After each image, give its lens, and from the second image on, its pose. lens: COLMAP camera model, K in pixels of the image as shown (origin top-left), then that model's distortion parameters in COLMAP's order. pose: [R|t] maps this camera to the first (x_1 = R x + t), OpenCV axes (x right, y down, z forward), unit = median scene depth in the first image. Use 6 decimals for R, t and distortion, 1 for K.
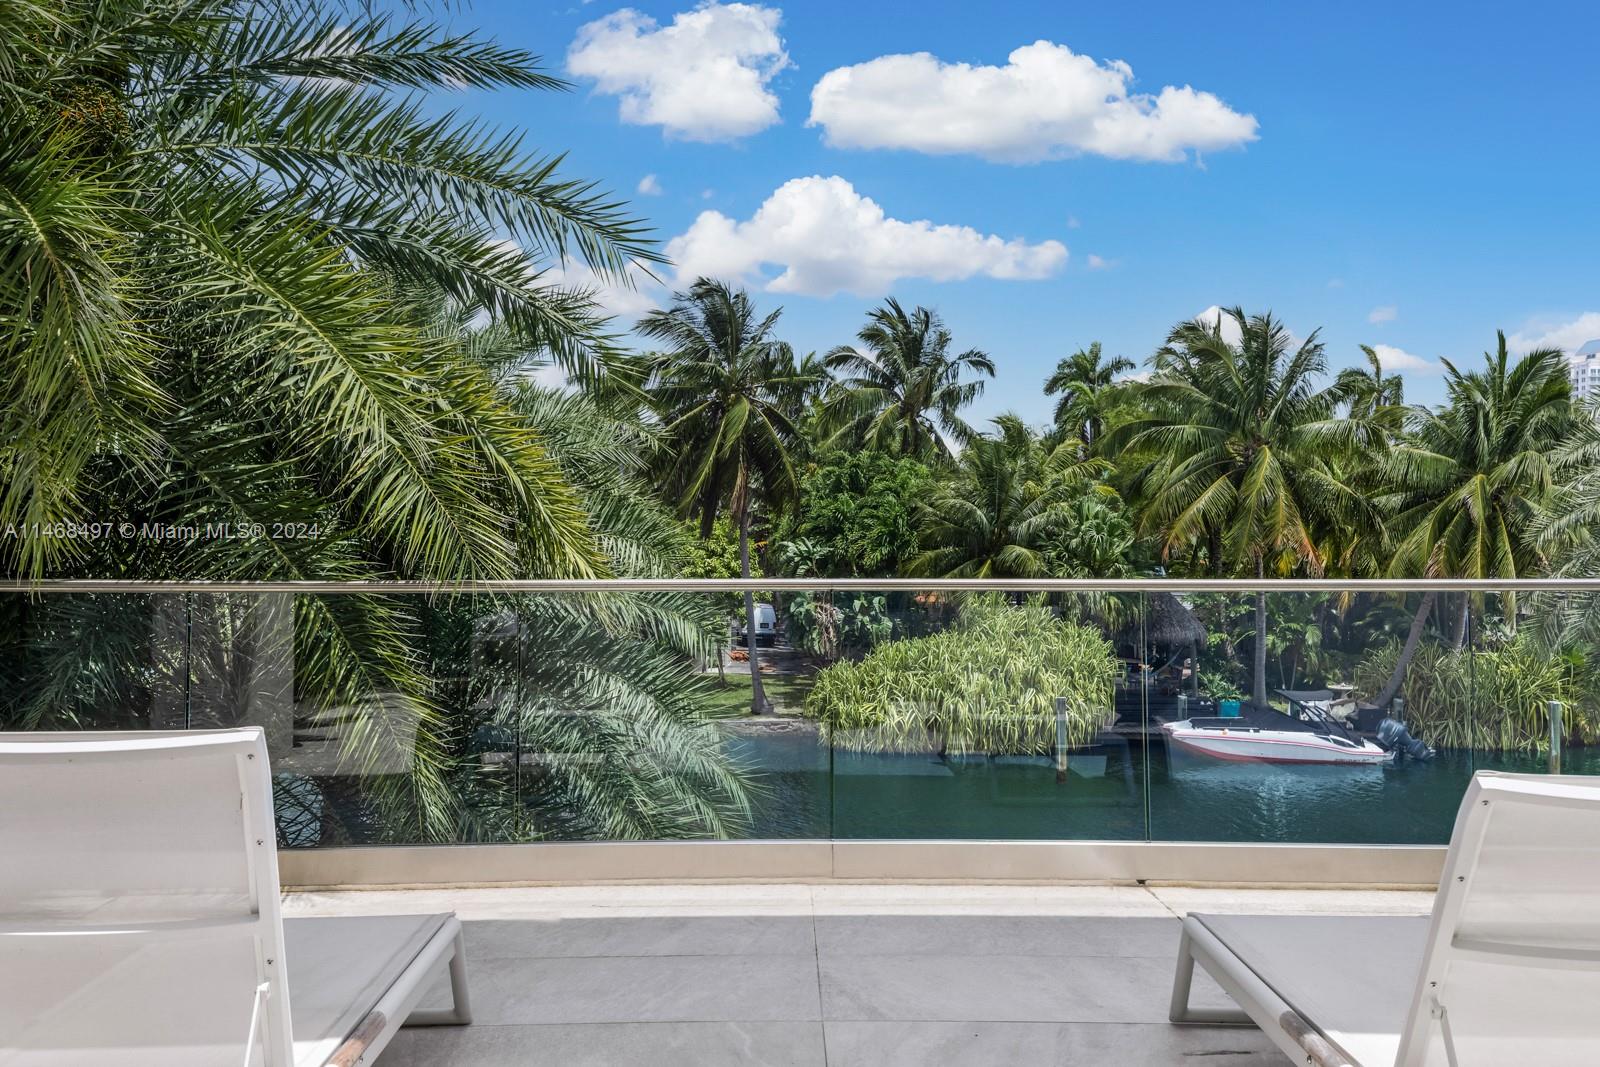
lens RADIAL K [[697.0, 0, 799.4], [0, 697.0, 522.3], [0, 0, 1]] dist [0.003245, -0.000072]
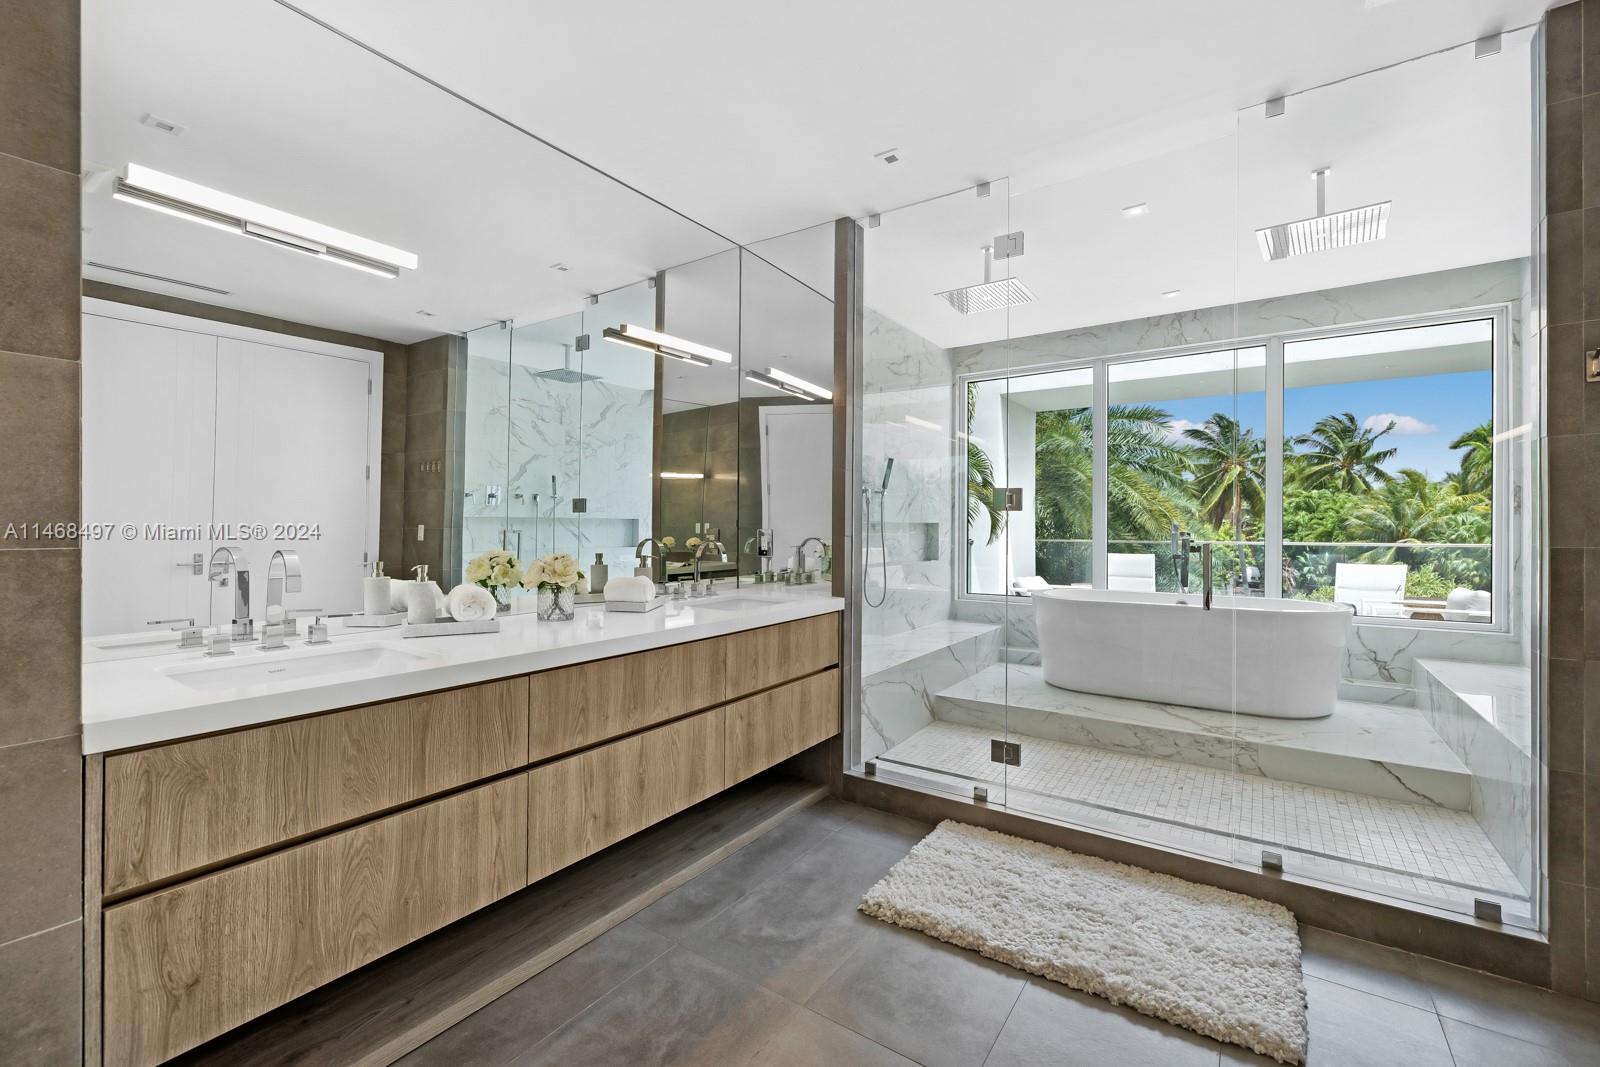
lens RADIAL K [[668.0, 0, 802.6], [0, 668.0, 526.2], [0, 0, 1]] dist [0.000261, -0.000343]
pose [[0.814564, 0.004998, -0.580052, 0.010816], [-0.007489, 0.999970, -0.001901, 0.015139], [0.580025, 0.005892, 0.814577, -1.396572]]
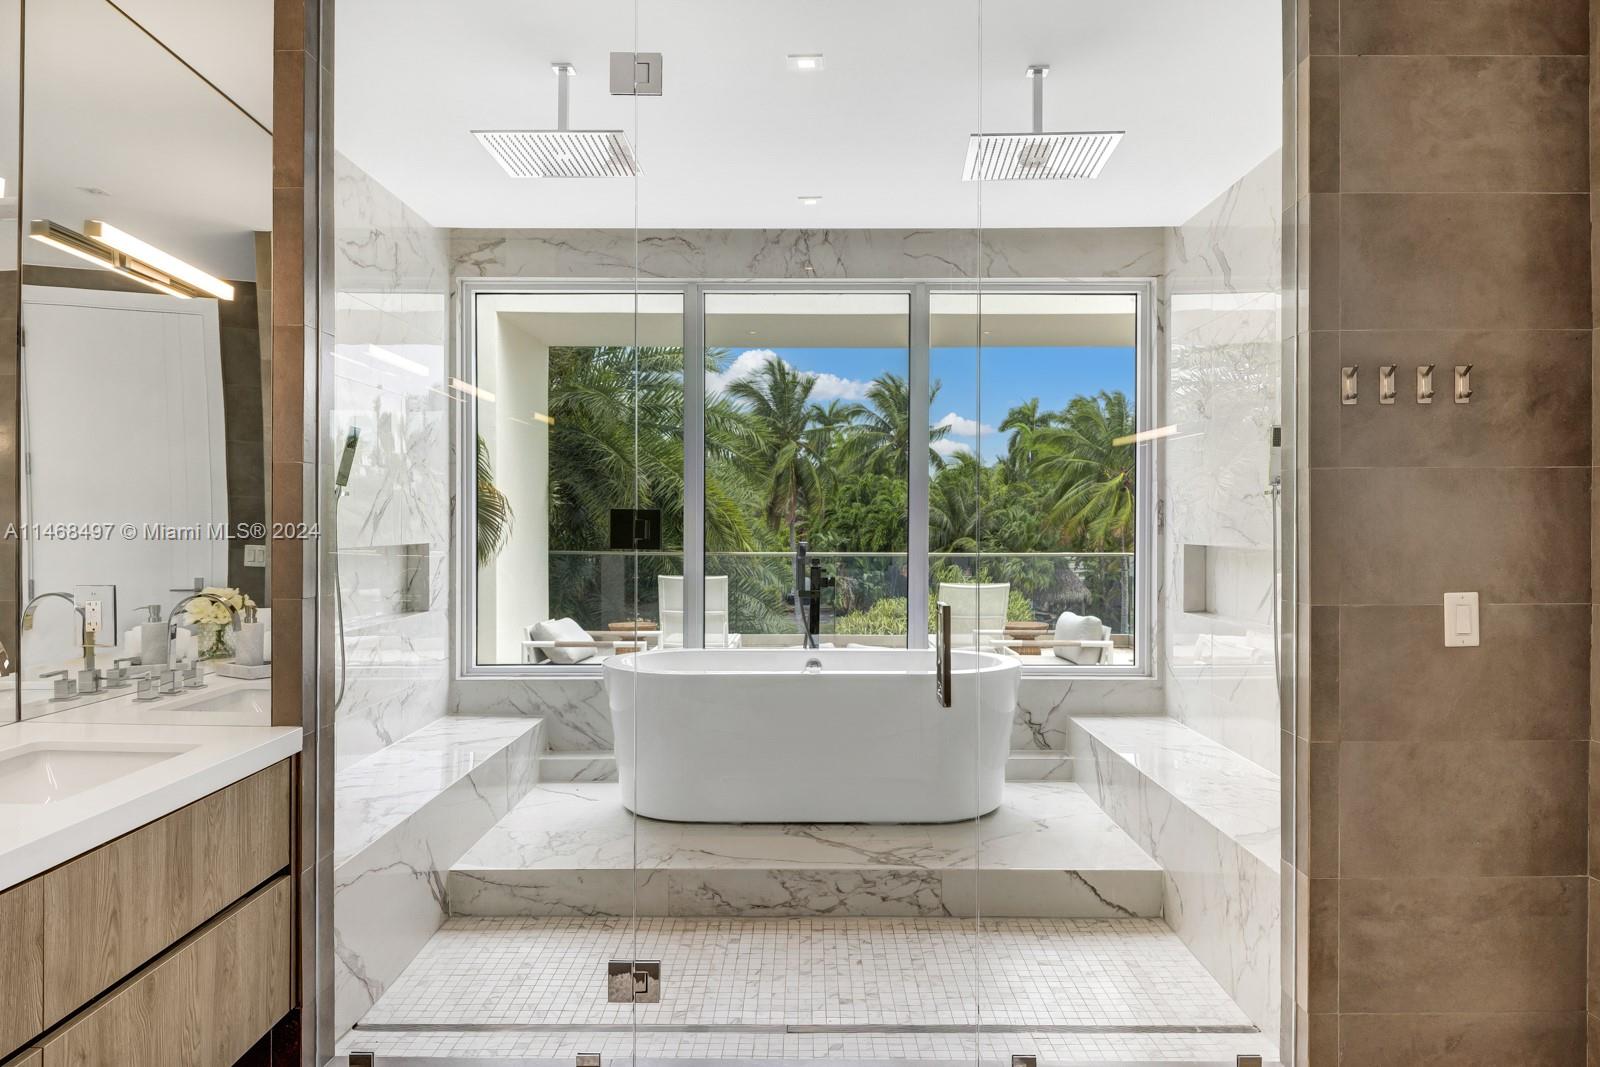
lens RADIAL K [[1089.8, 0, 796.3], [0, 1089.8, 532.6], [0, 0, 1]] dist [0.009400, -0.004425]
pose [[0.999590, 0.005499, -0.028086, -0.001310], [-0.005346, 0.999970, 0.005531, 0.011773], [0.028115, -0.005379, 0.999590, -1.390689]]
